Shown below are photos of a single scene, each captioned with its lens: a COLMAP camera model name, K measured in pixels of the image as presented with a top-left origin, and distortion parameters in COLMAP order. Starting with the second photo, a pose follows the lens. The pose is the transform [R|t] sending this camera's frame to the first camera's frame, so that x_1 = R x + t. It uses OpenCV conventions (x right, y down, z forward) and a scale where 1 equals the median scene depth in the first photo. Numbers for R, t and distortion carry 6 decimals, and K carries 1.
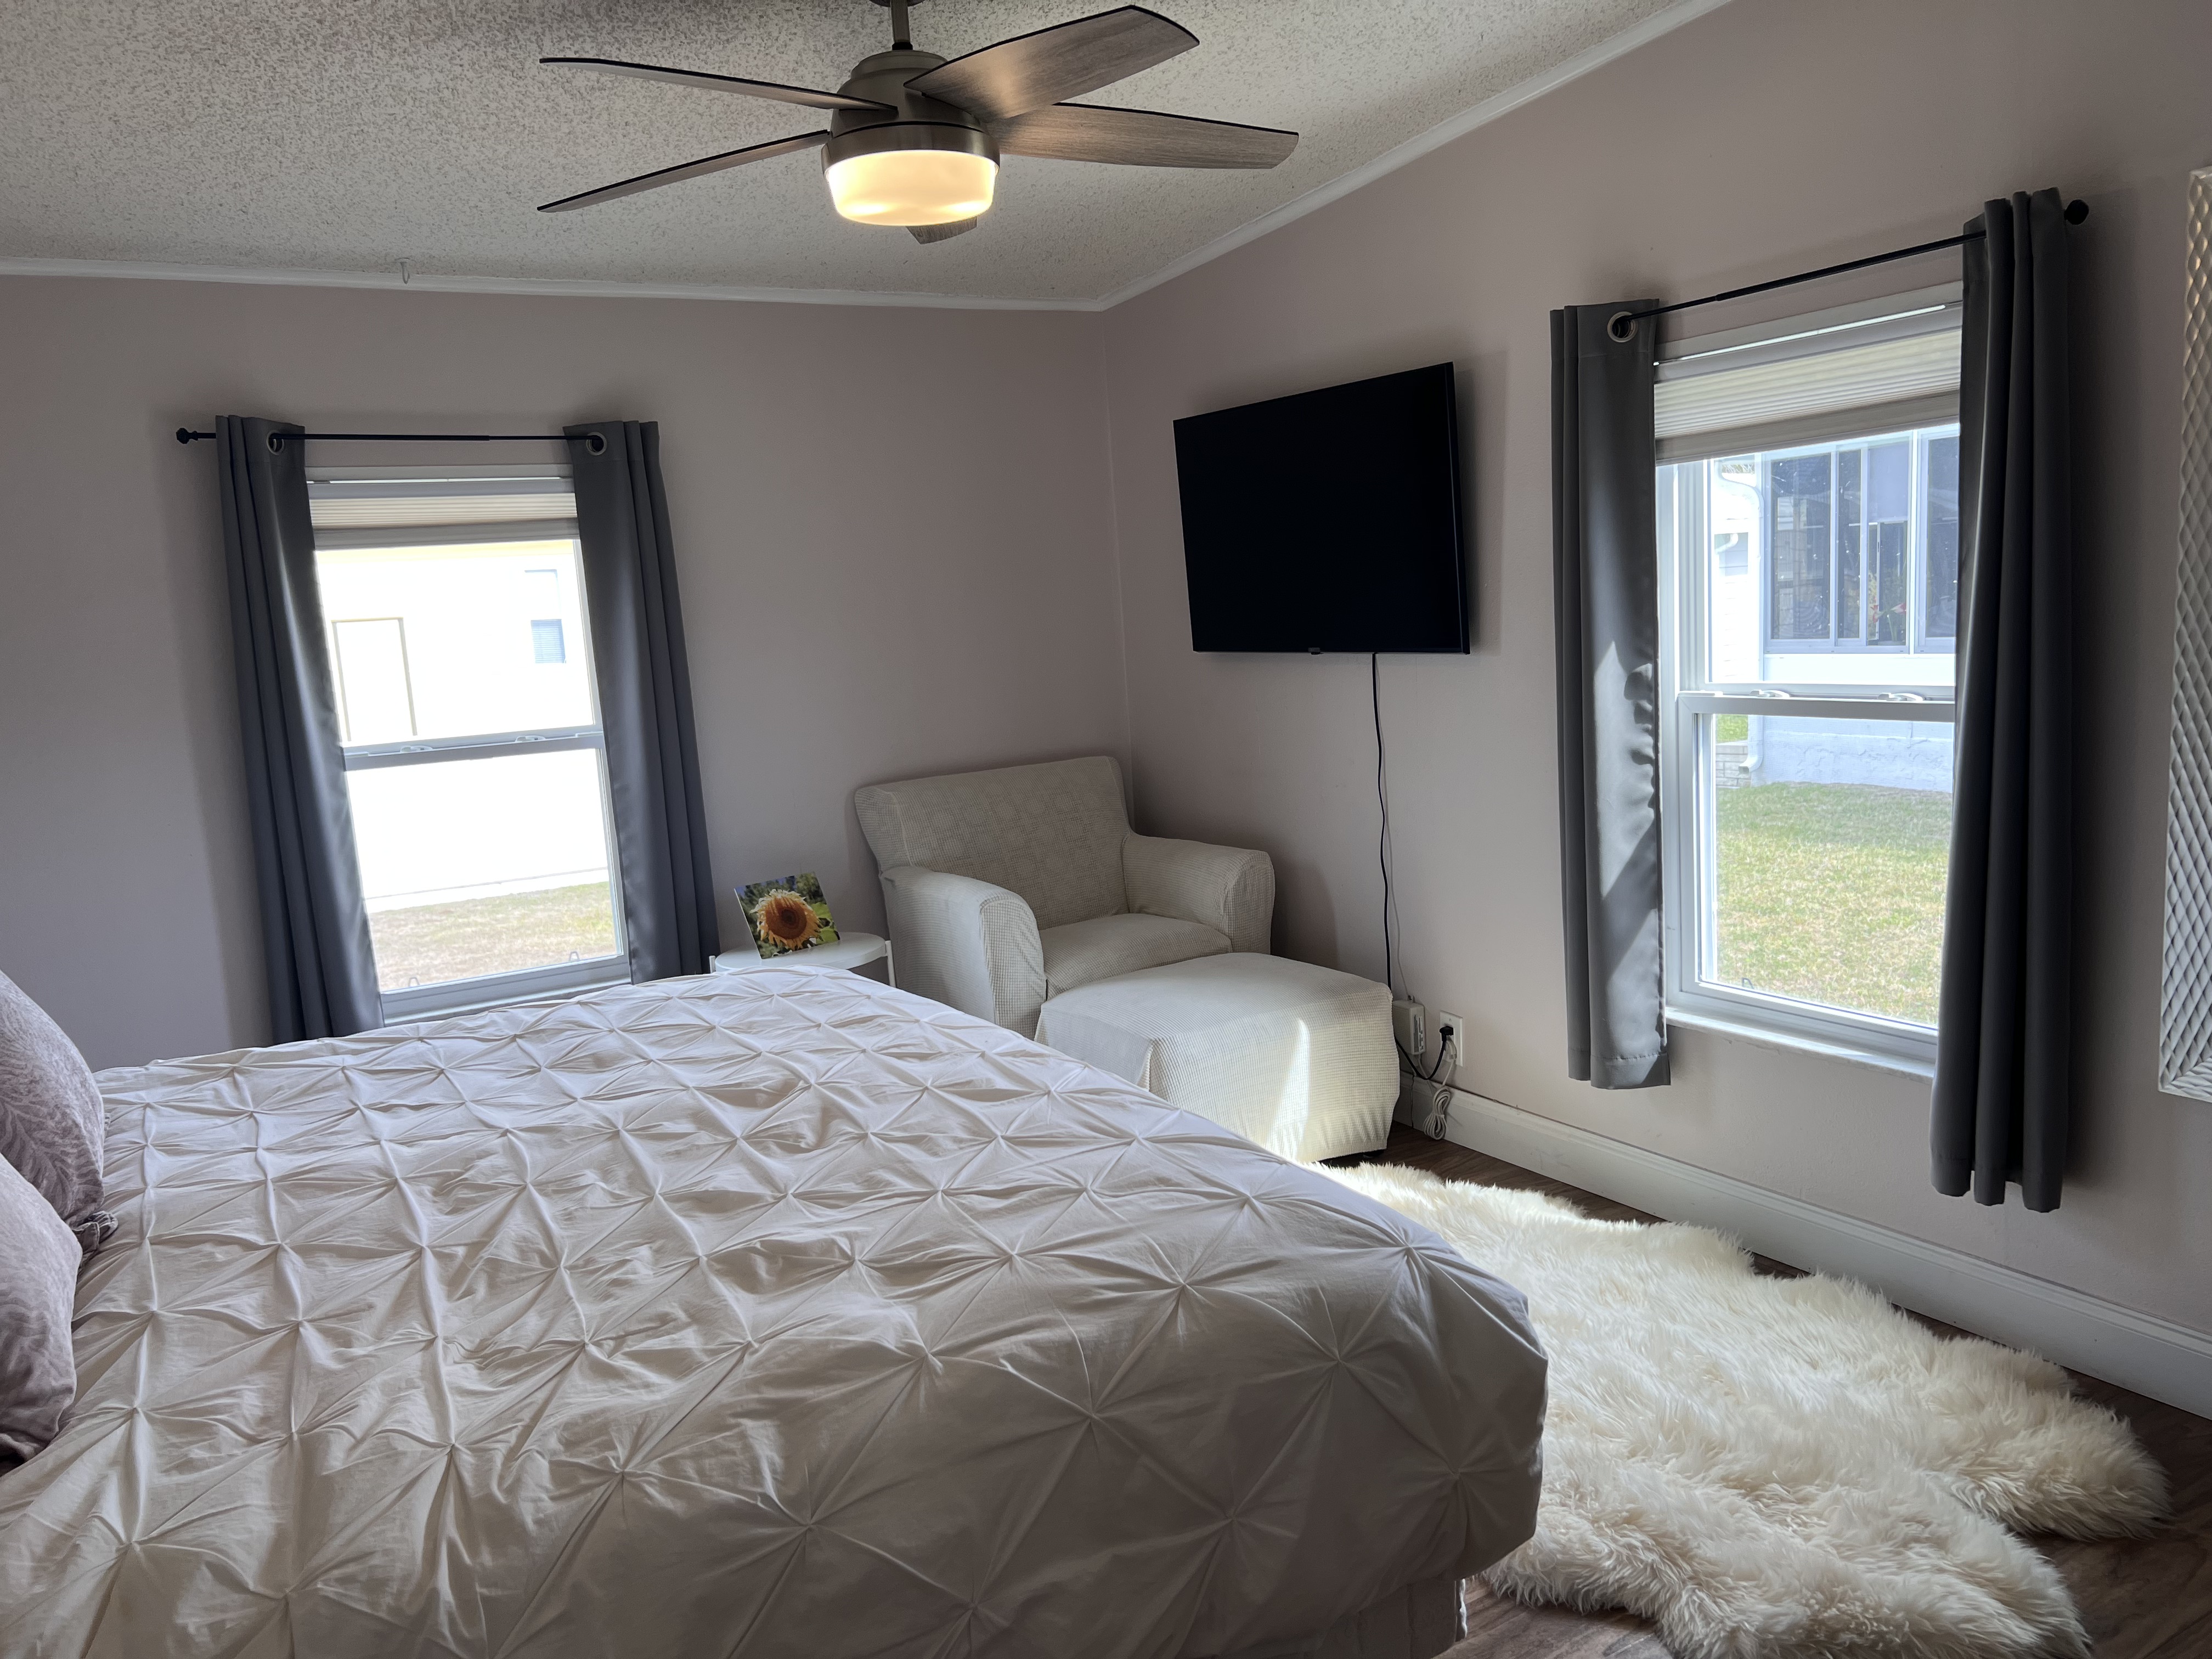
lens RADIAL K [[1639.6, 0, 1106.8], [0, 1639.6, 834.3], [0, 0, 1]] dist [0.030155, -0.030806]
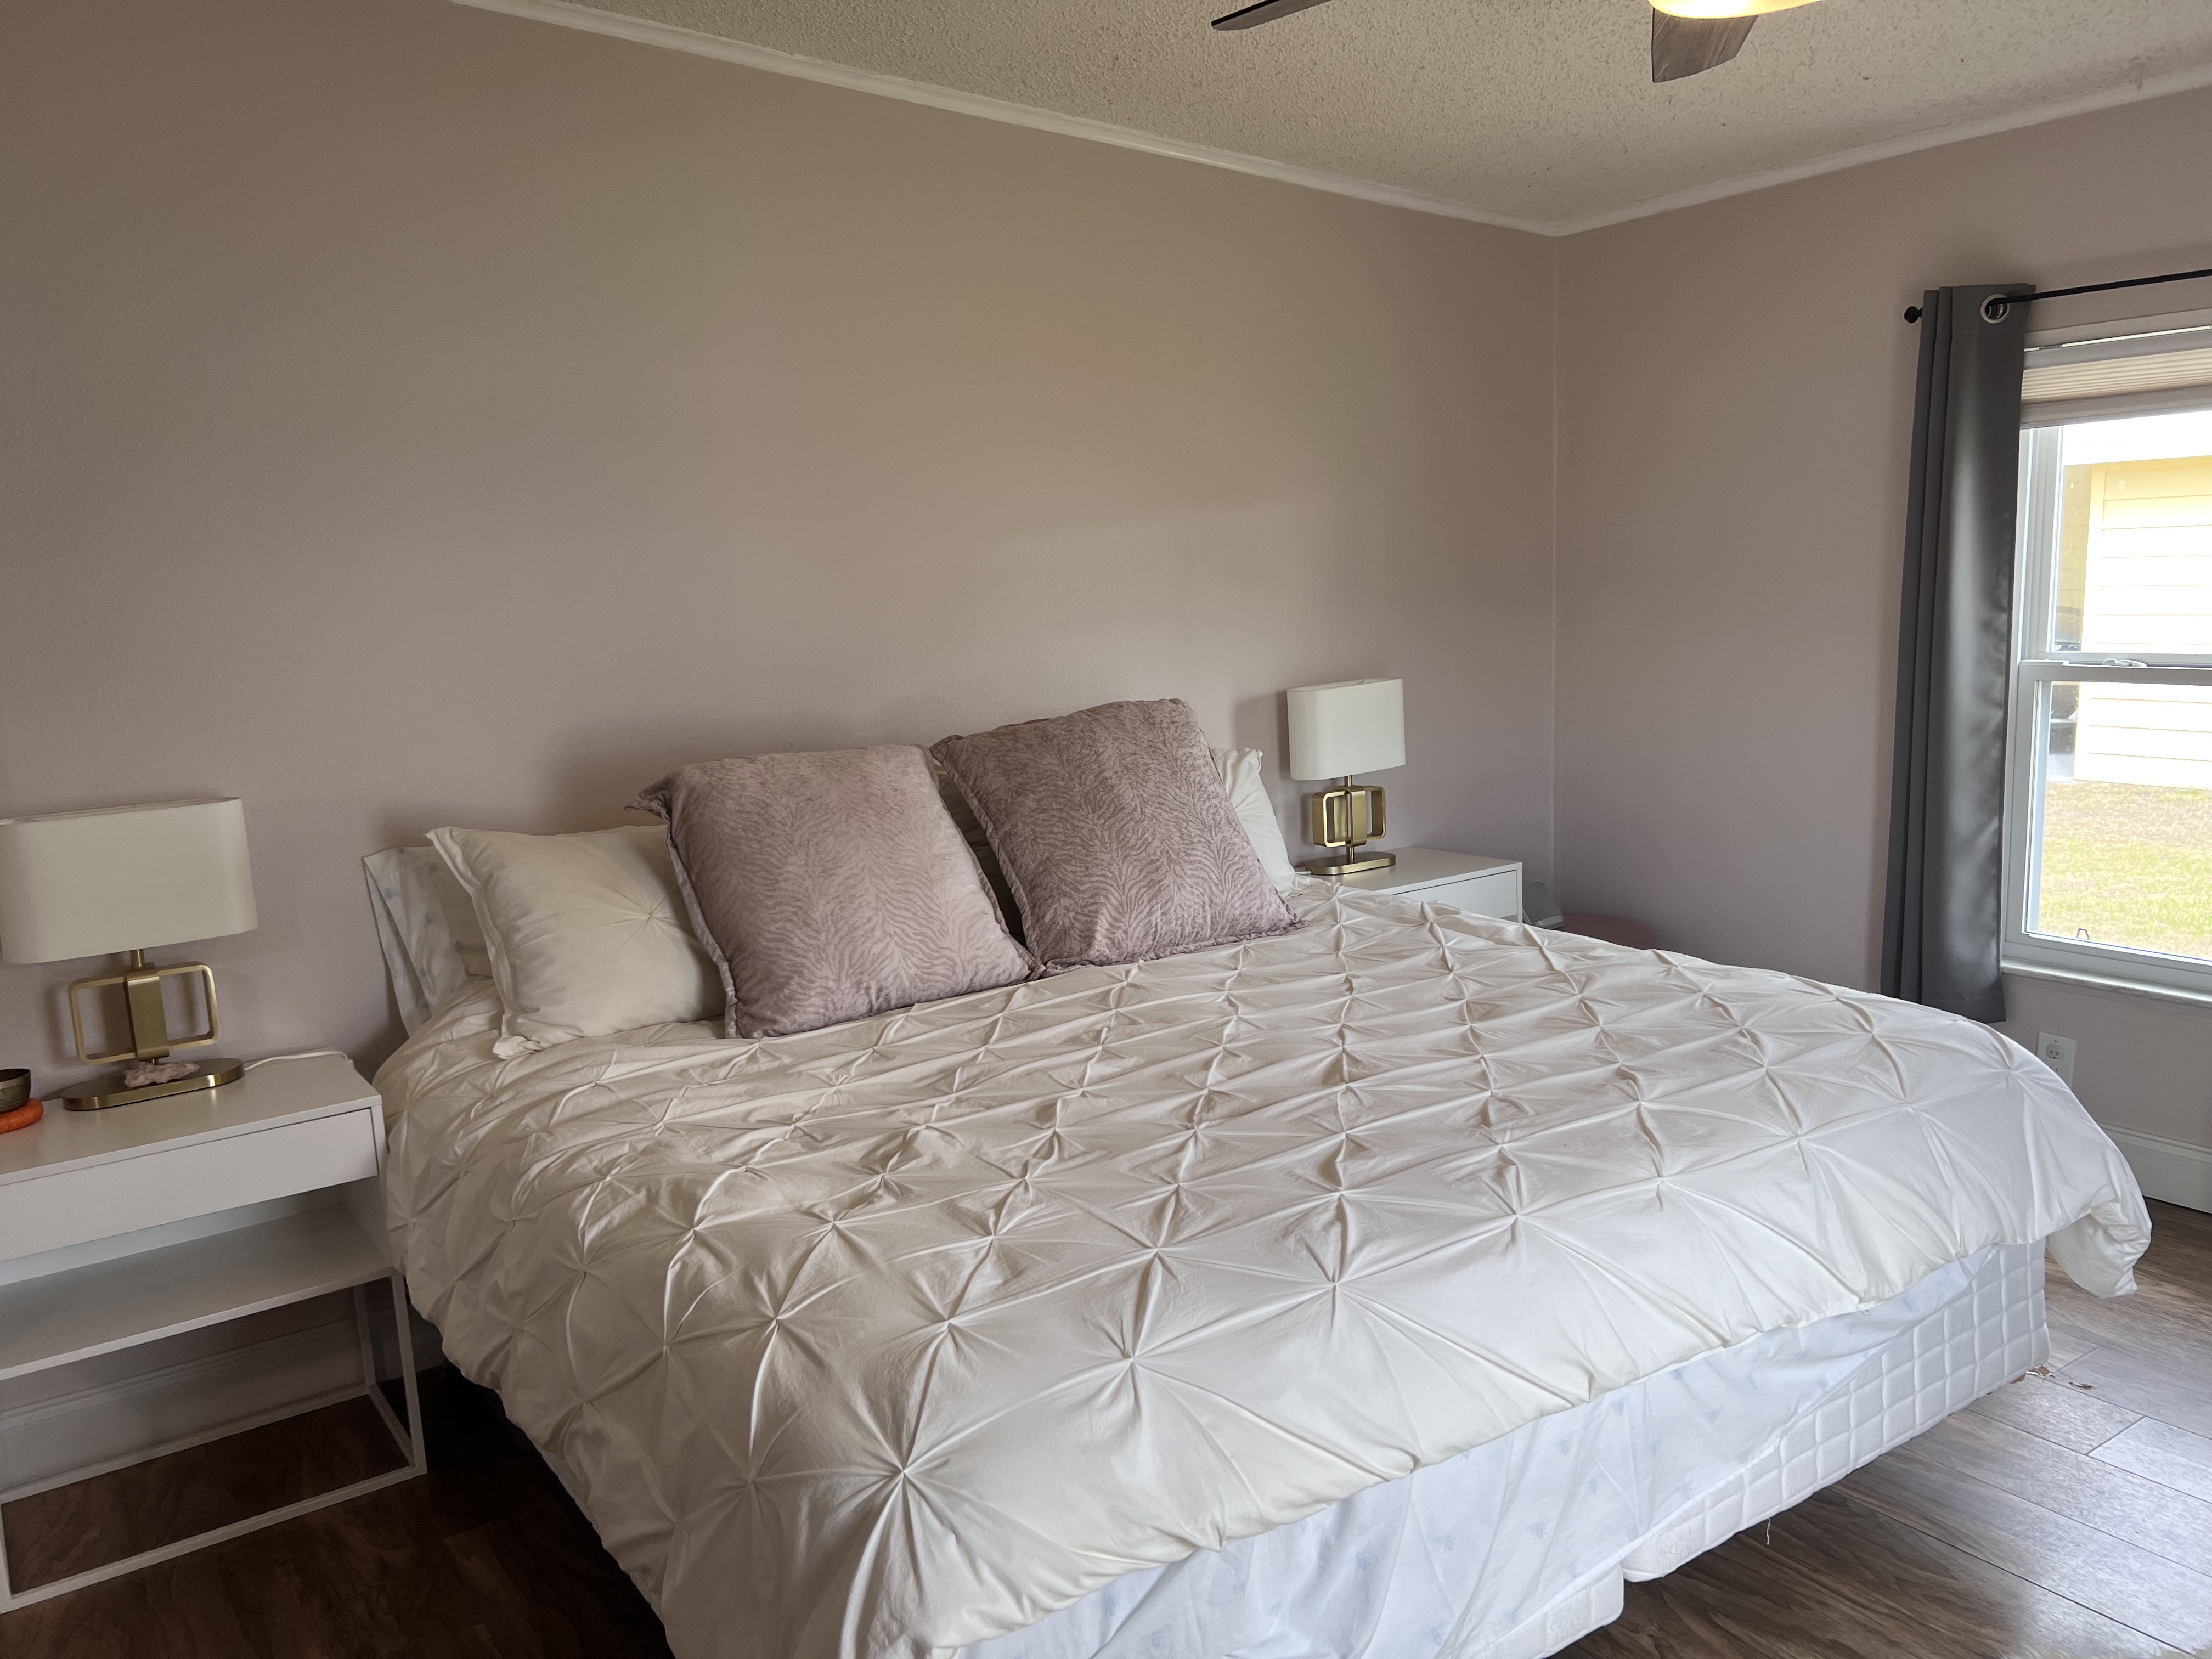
lens RADIAL K [[1656.0, 0, 1107.0], [0, 1656.0, 839.0], [0, 0, 1]] dist [0.015145, -0.008253]
pose [[0.083941, 0.226283, -0.970438, 0.573617], [-0.108129, 0.970193, 0.216873, -0.143238], [0.990587, 0.086728, 0.105907, 0.635446]]
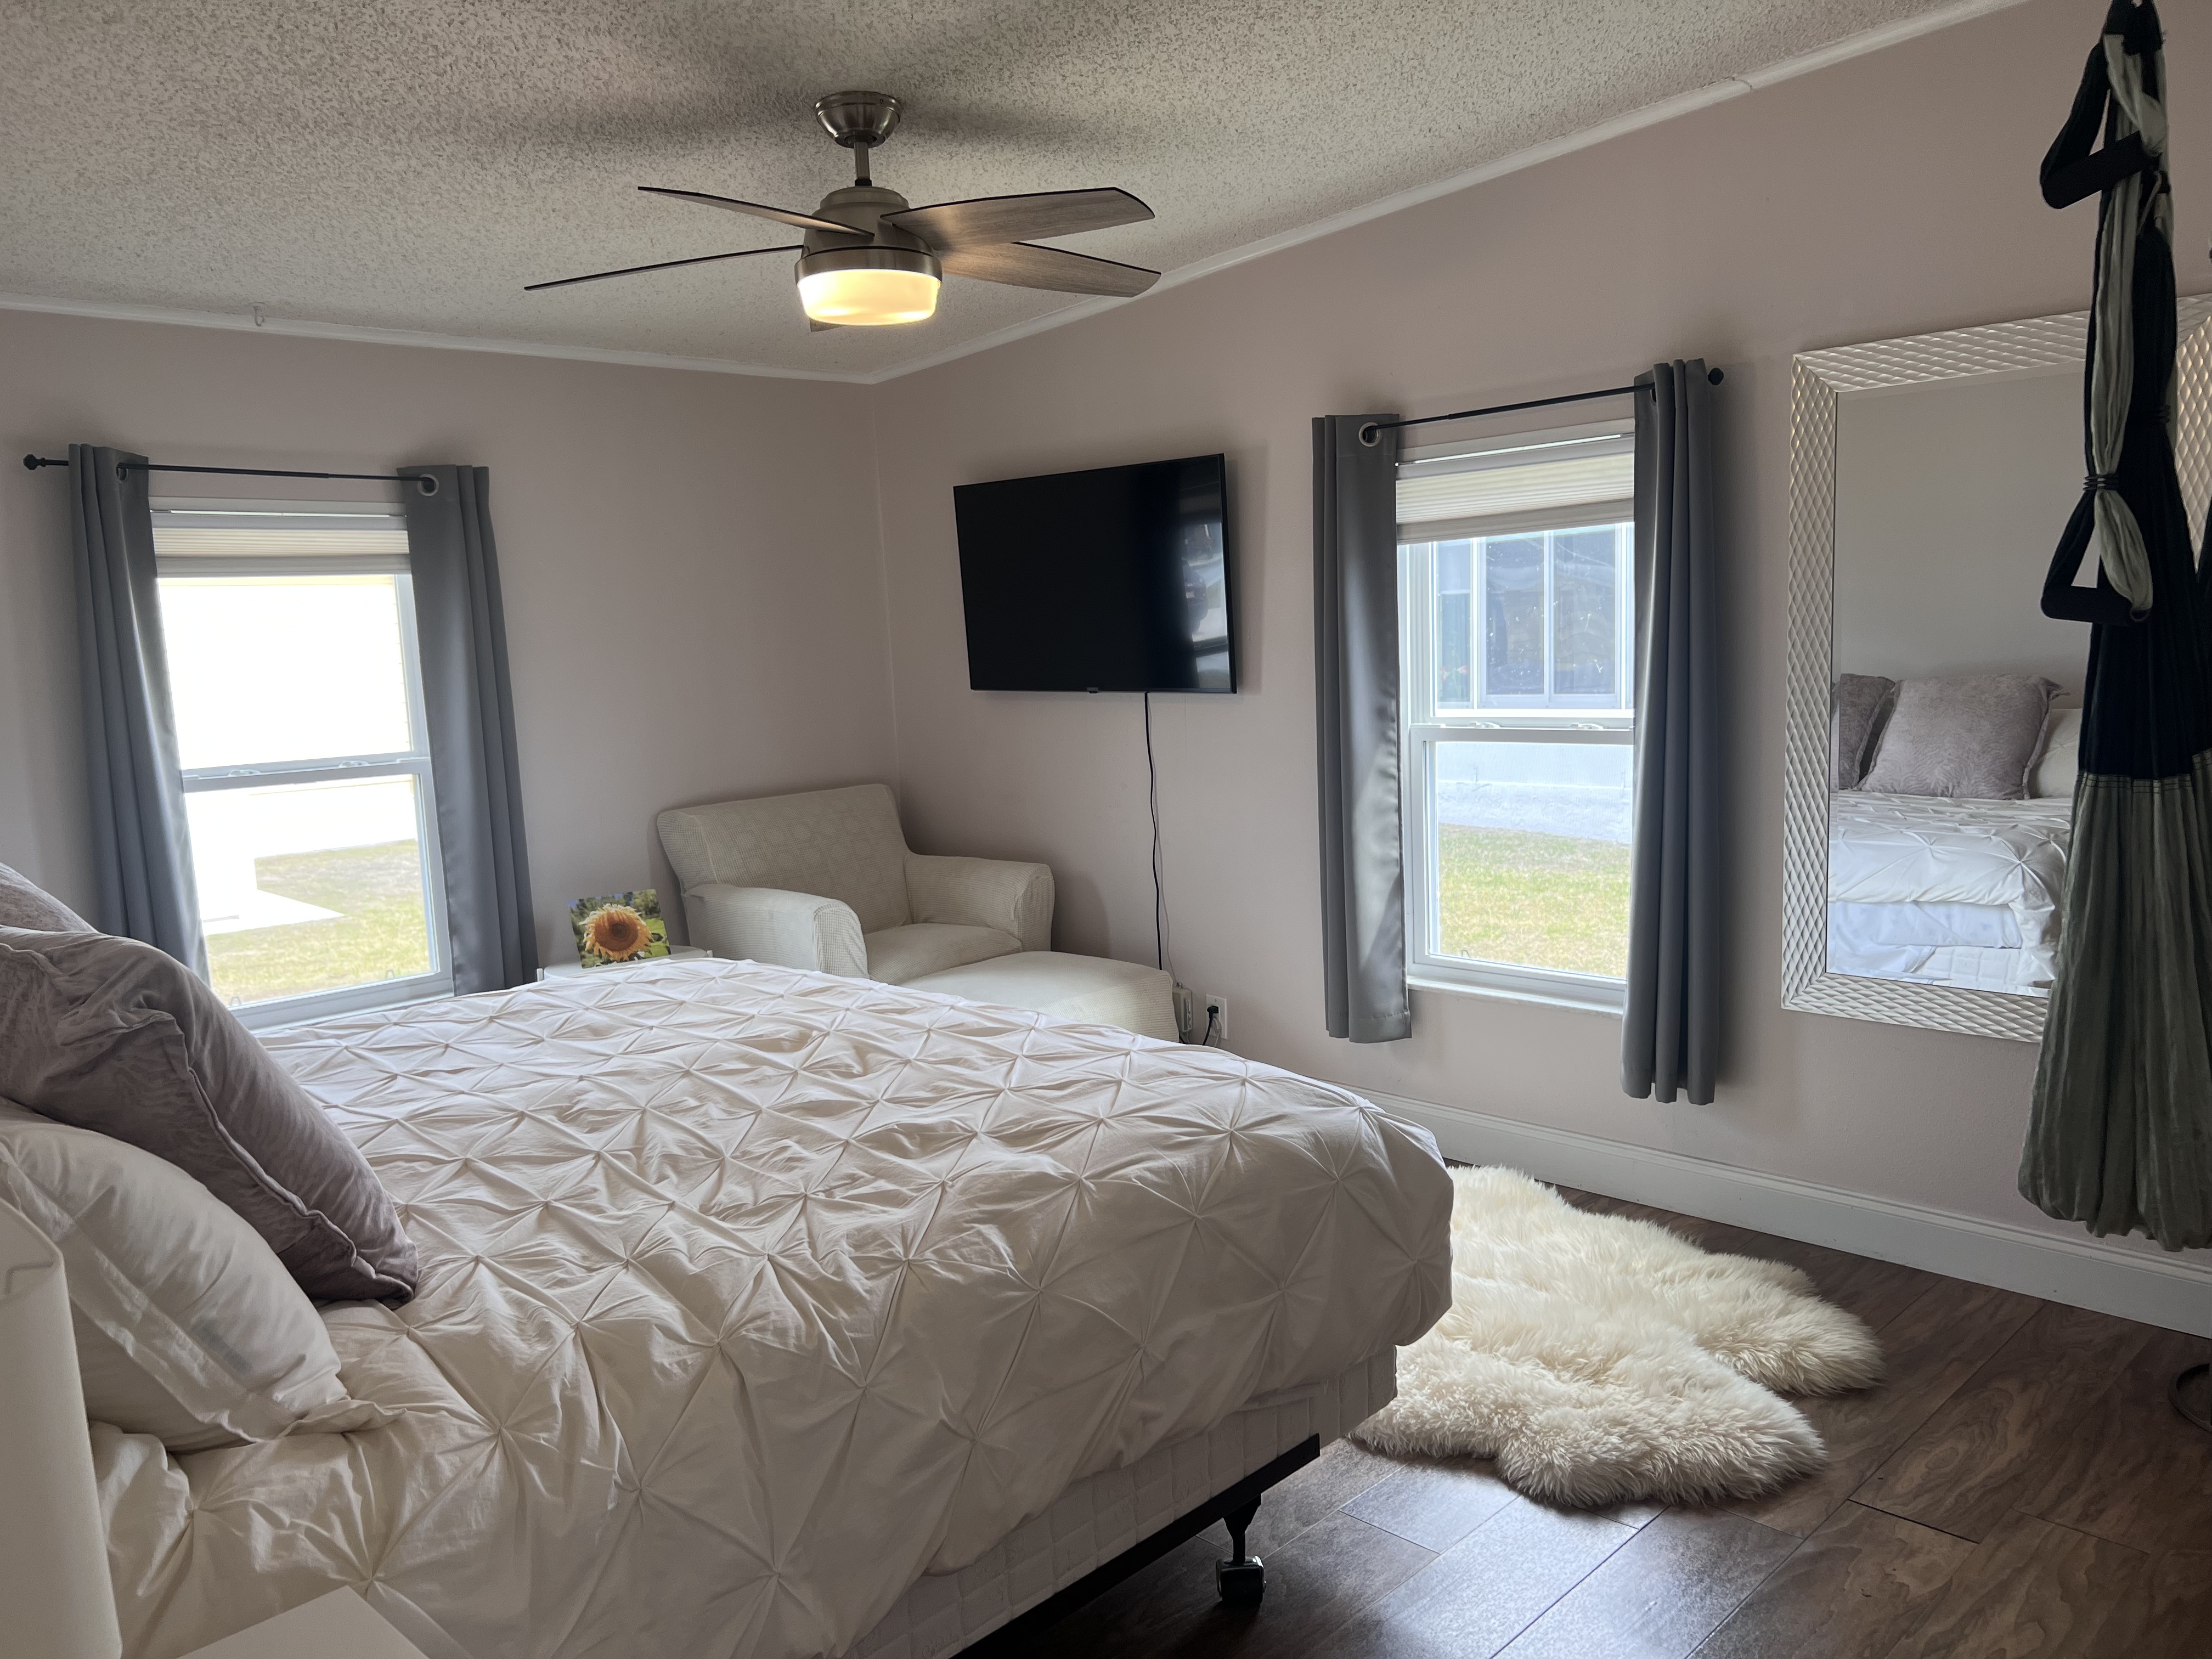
lens RADIAL K [[1619.6, 0, 1106.0], [0, 1619.6, 829.5], [0, 0, 1]] dist [0.037944, -0.044908]
pose [[0.969692, -0.007504, 0.244217, -0.227849], [0.015746, 0.999370, -0.031813, 0.037644], [-0.243824, 0.034694, 0.969199, -0.176970]]
